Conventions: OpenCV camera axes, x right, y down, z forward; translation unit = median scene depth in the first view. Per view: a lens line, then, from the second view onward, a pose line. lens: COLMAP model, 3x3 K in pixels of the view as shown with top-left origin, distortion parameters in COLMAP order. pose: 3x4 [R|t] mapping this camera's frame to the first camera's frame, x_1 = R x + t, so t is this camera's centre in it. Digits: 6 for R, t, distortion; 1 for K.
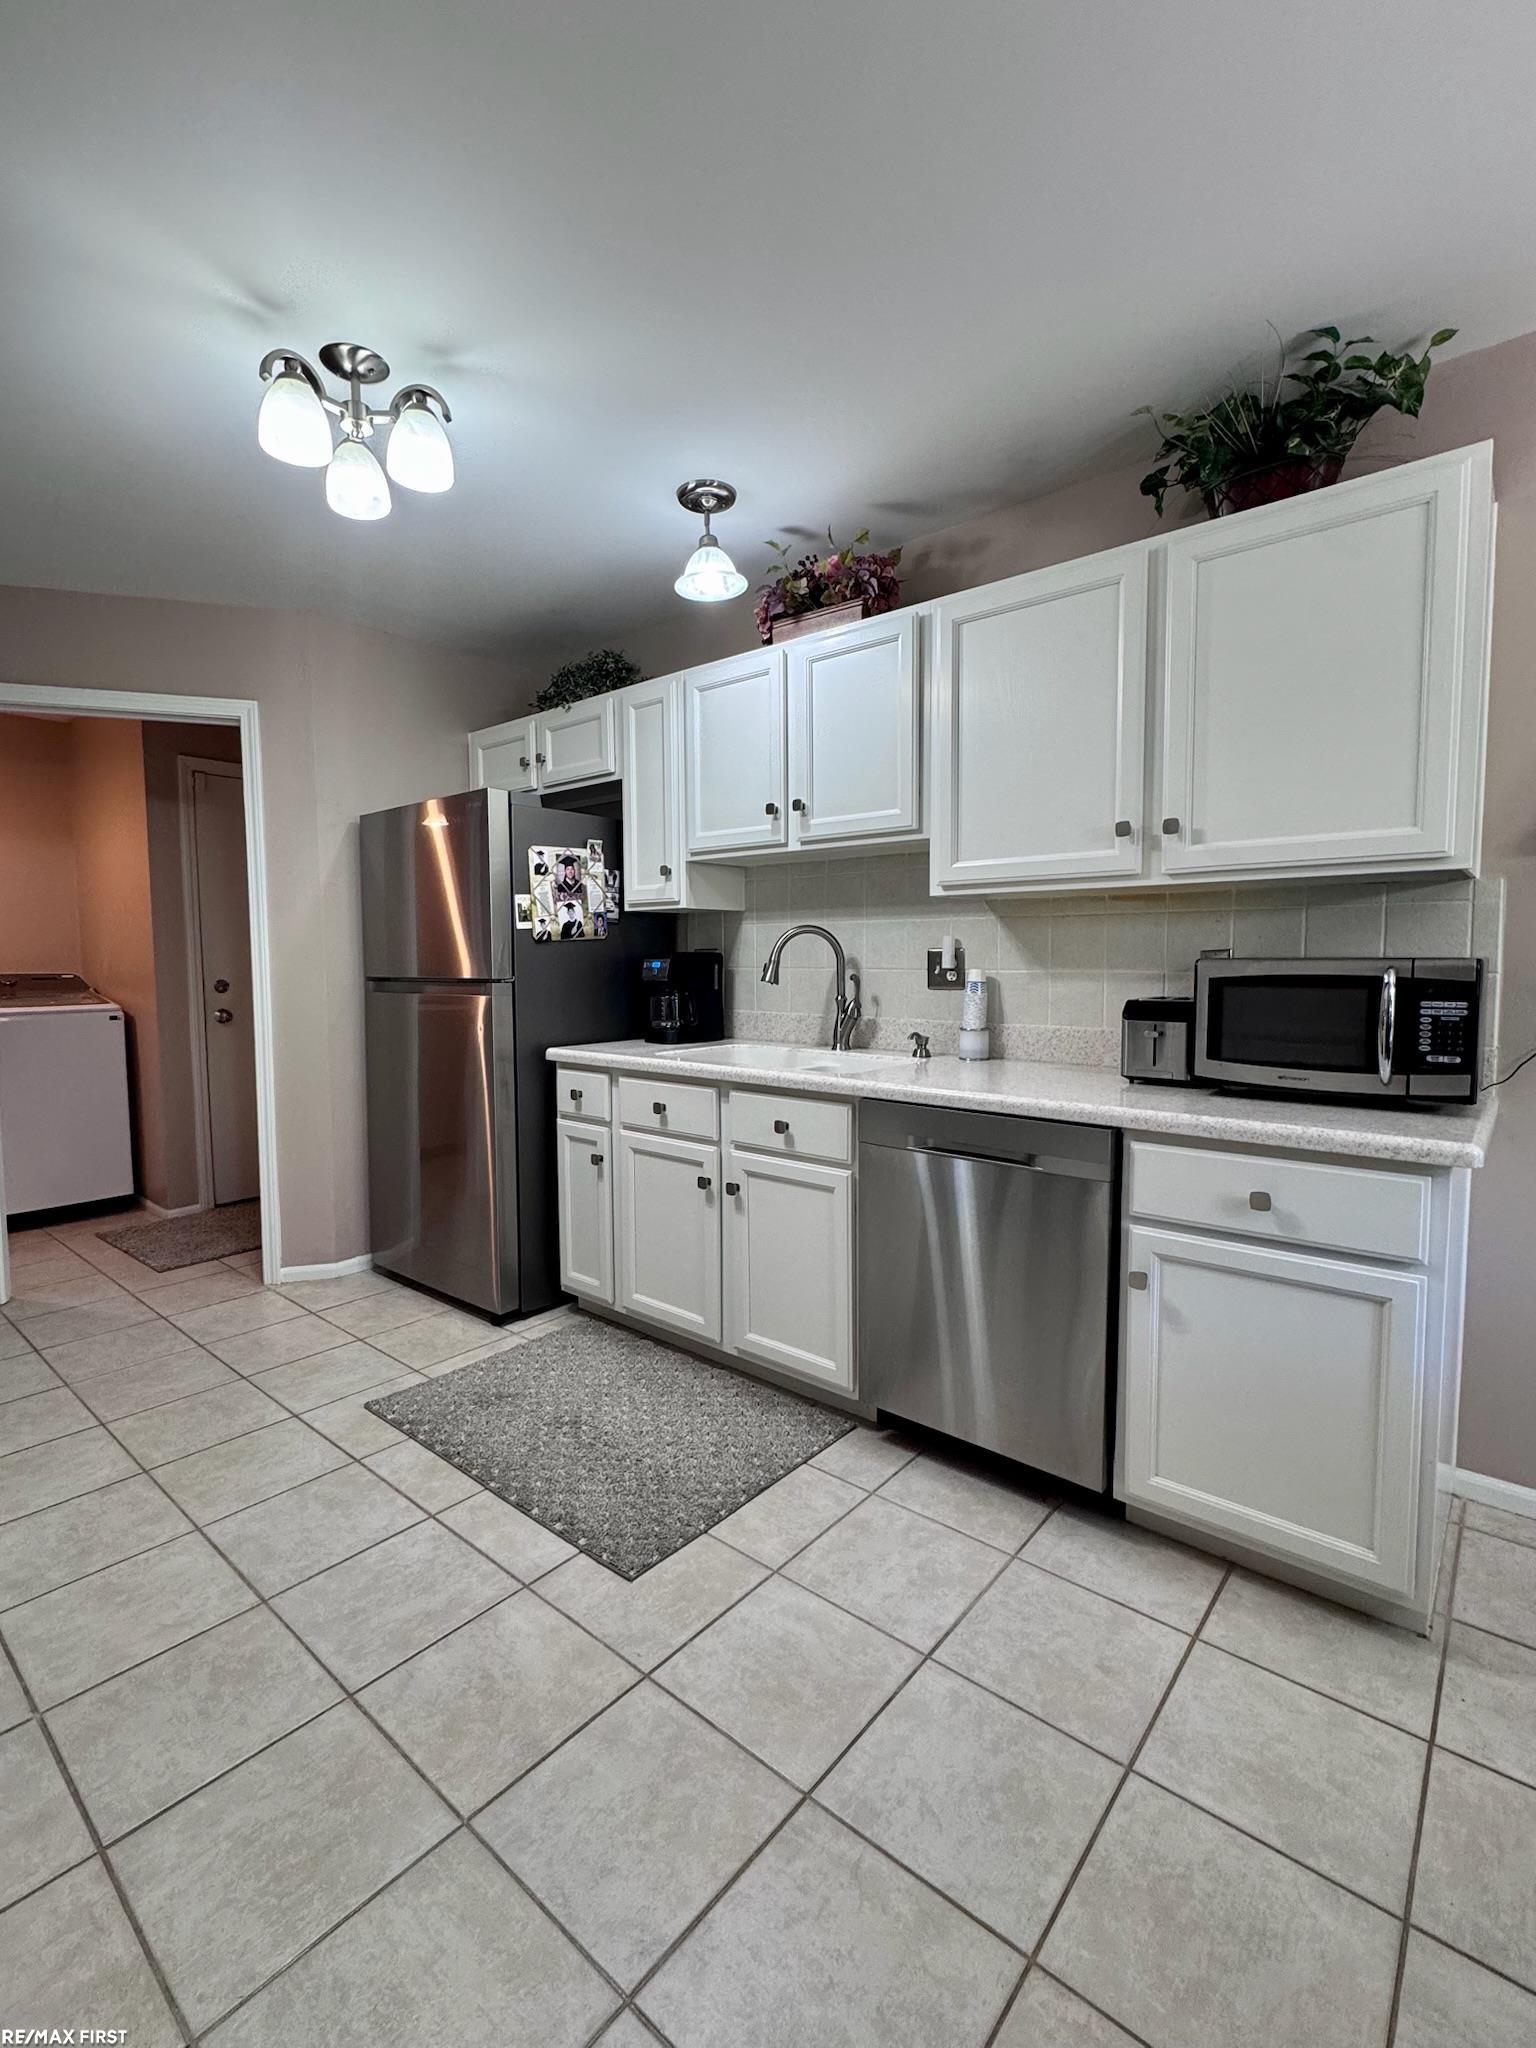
lens RADIAL K [[916.0, 0, 773.5], [0, 916.0, 1018.2], [0, 0, 1]] dist [-0.003321, -0.001493]
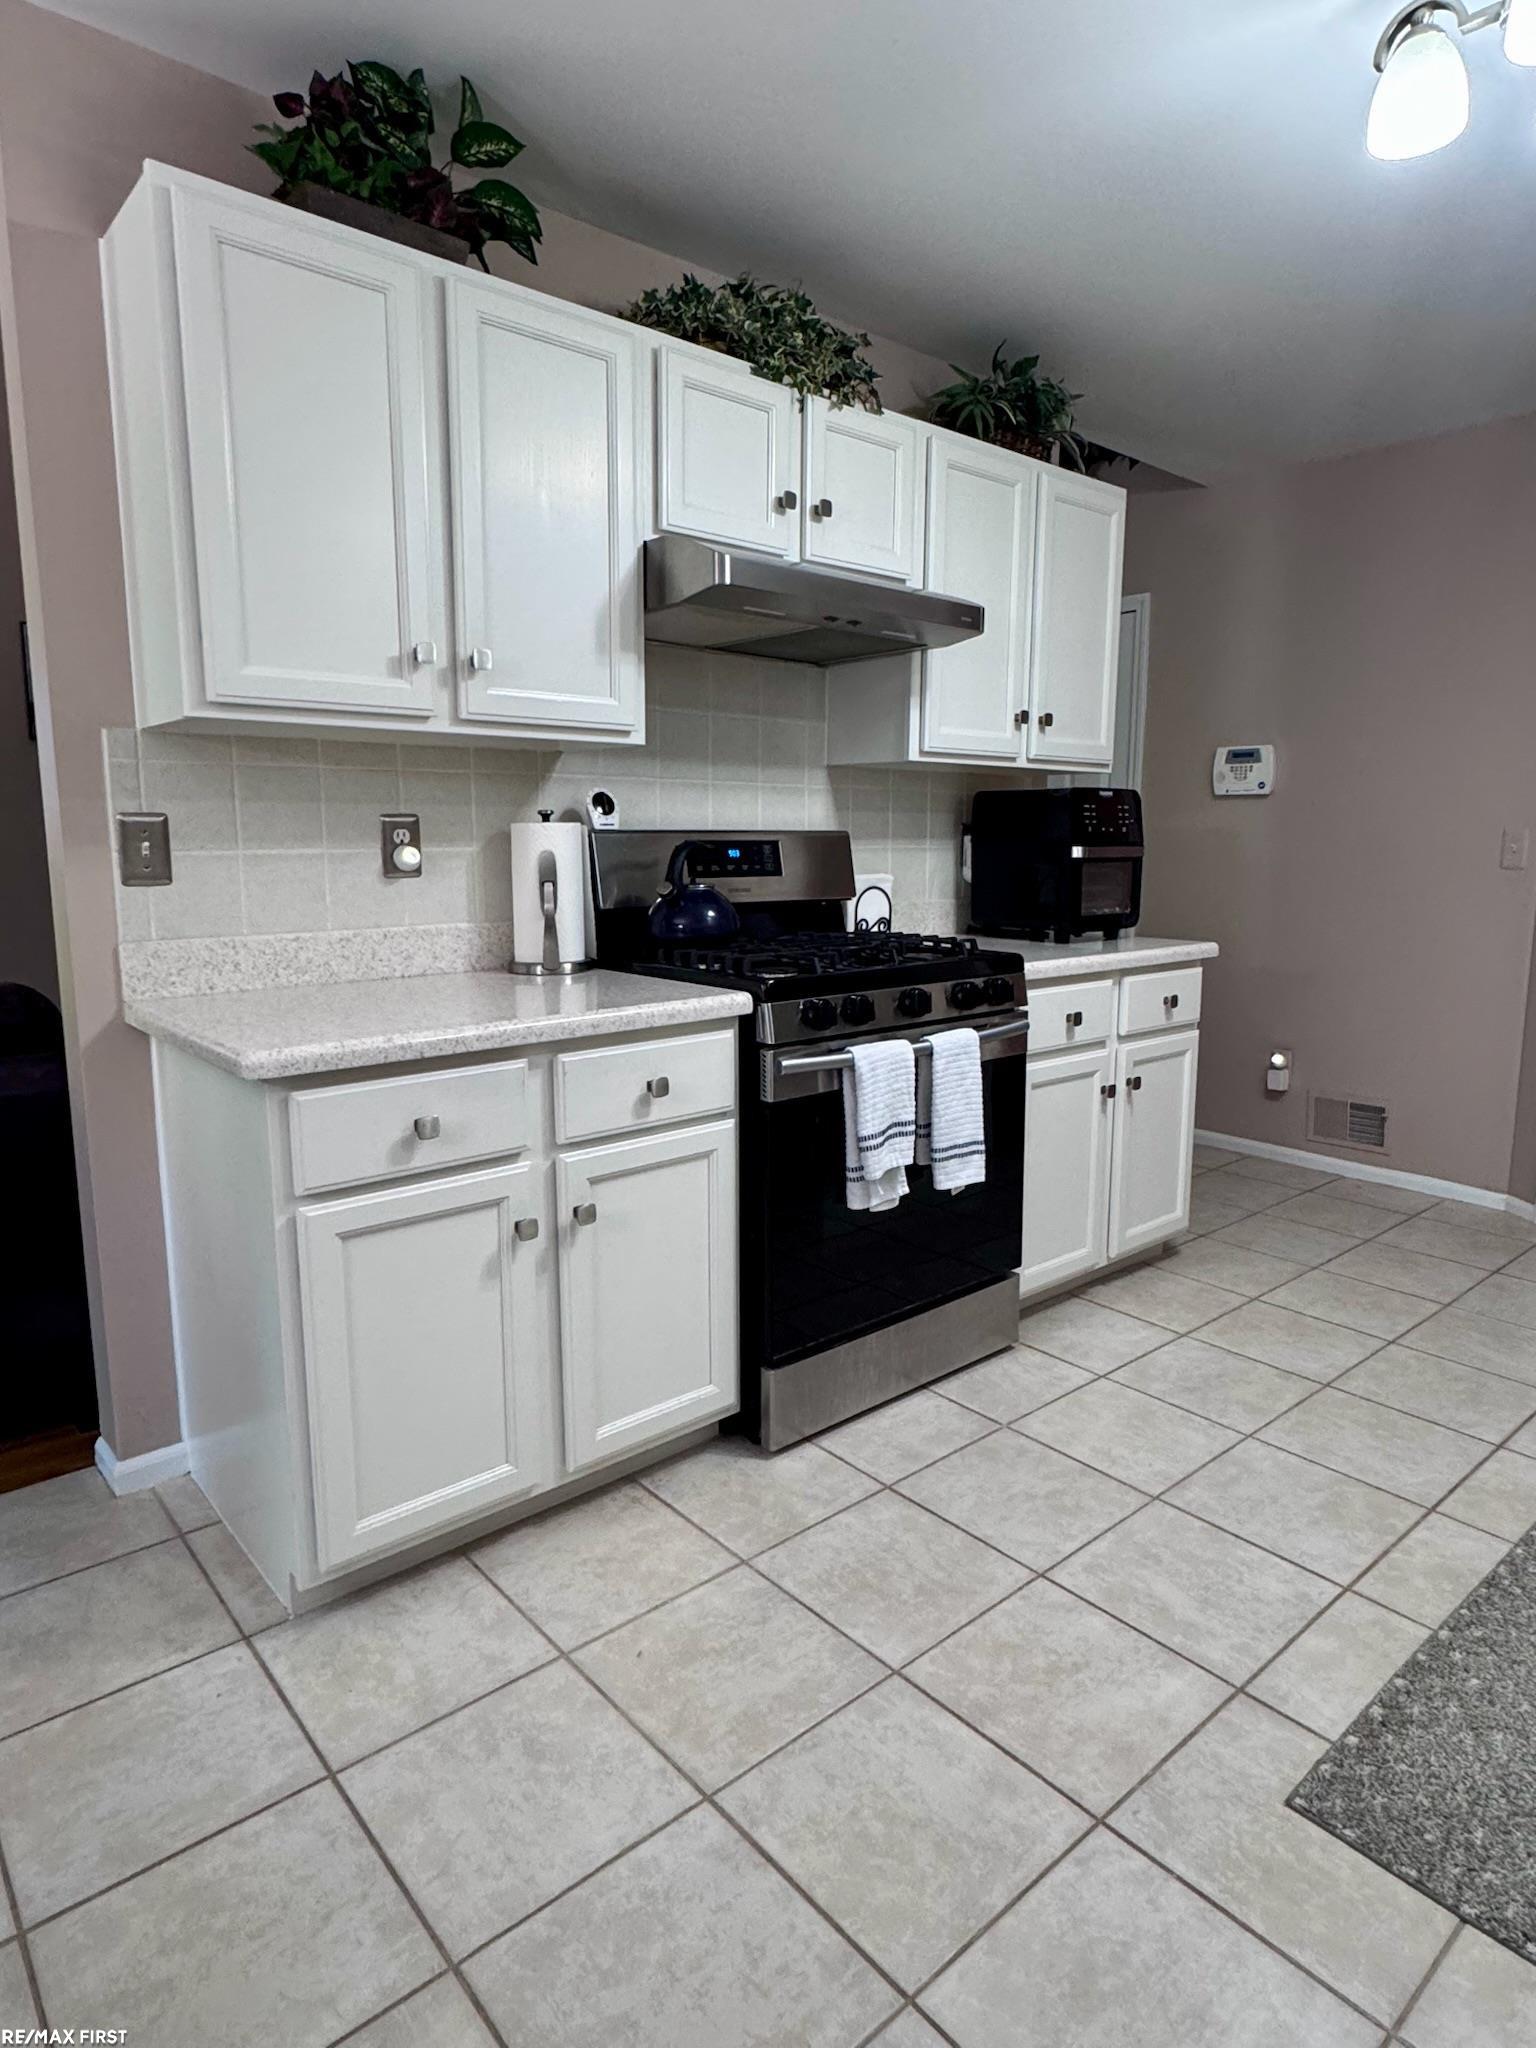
lens RADIAL K [[1167.4, 0, 767.9], [0, 1167.4, 1011.9], [0, 0, 1]] dist [-0.014420, 0.000047]
pose [[-0.167812, 0.151601, -0.974092, 0.553485], [-0.070744, 0.983705, 0.165285, -0.037059], [0.983277, 0.096648, -0.154353, 0.643482]]
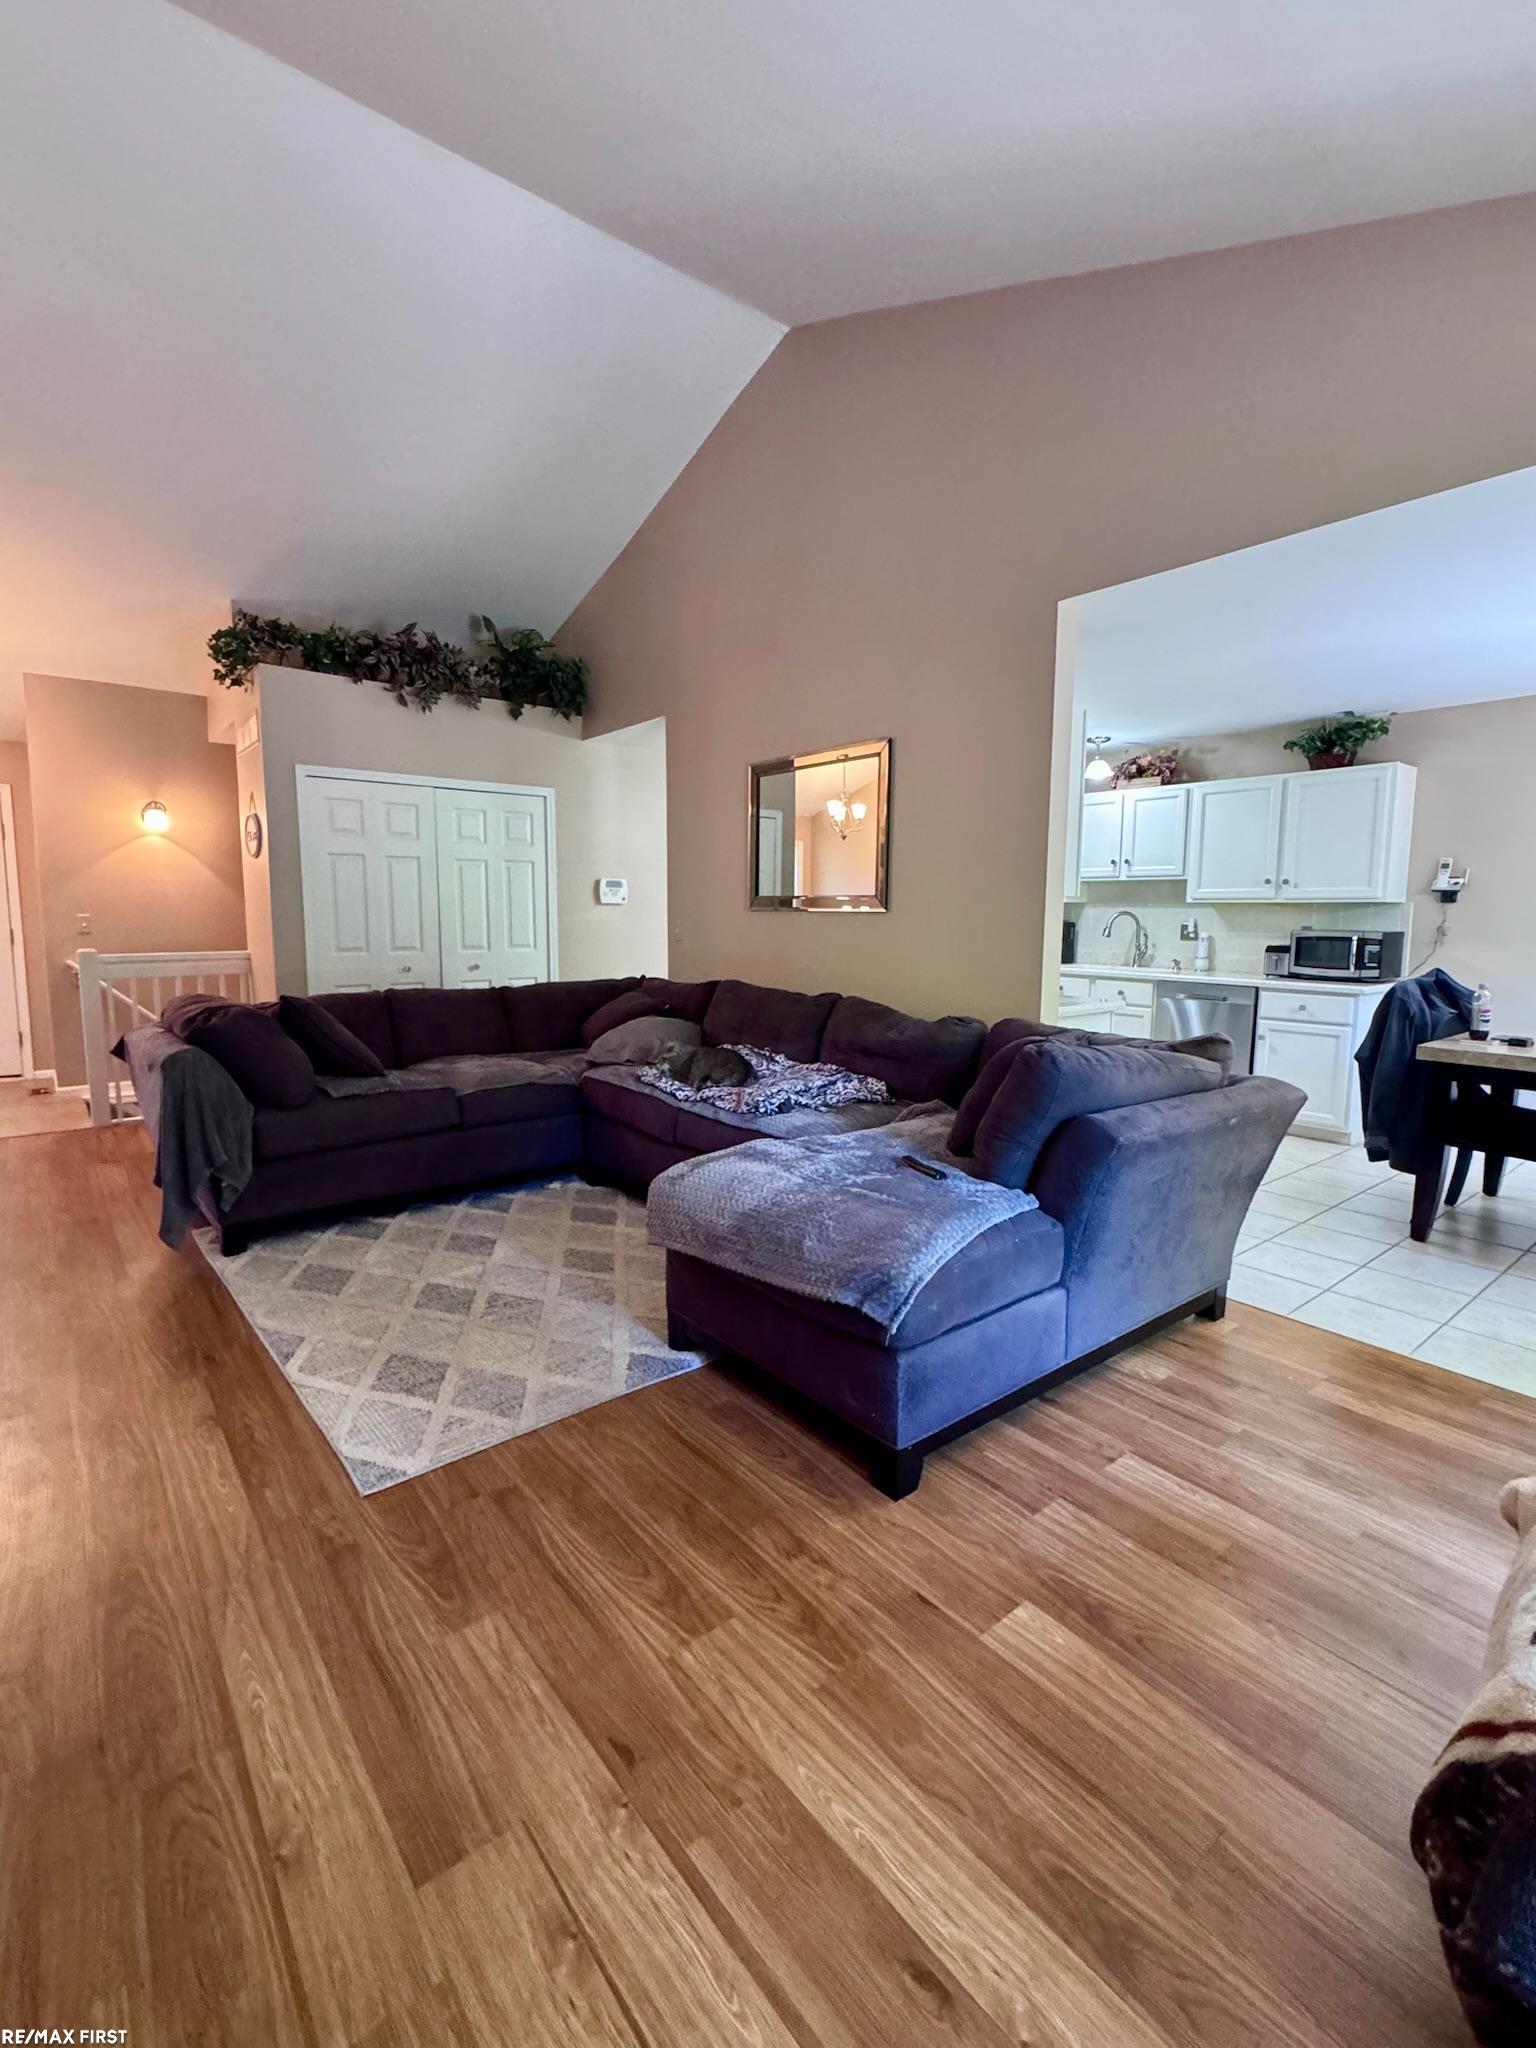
lens RADIAL K [[916.0, 0, 771.0], [0, 916.0, 1015.5], [0, 0, 1]] dist [-0.003321, -0.001493]
pose [[0.981358, 0.037764, -0.188439, -0.567657], [-0.029624, 0.998510, 0.045828, 0.115072], [0.189889, -0.039391, 0.981015, -2.069164]]
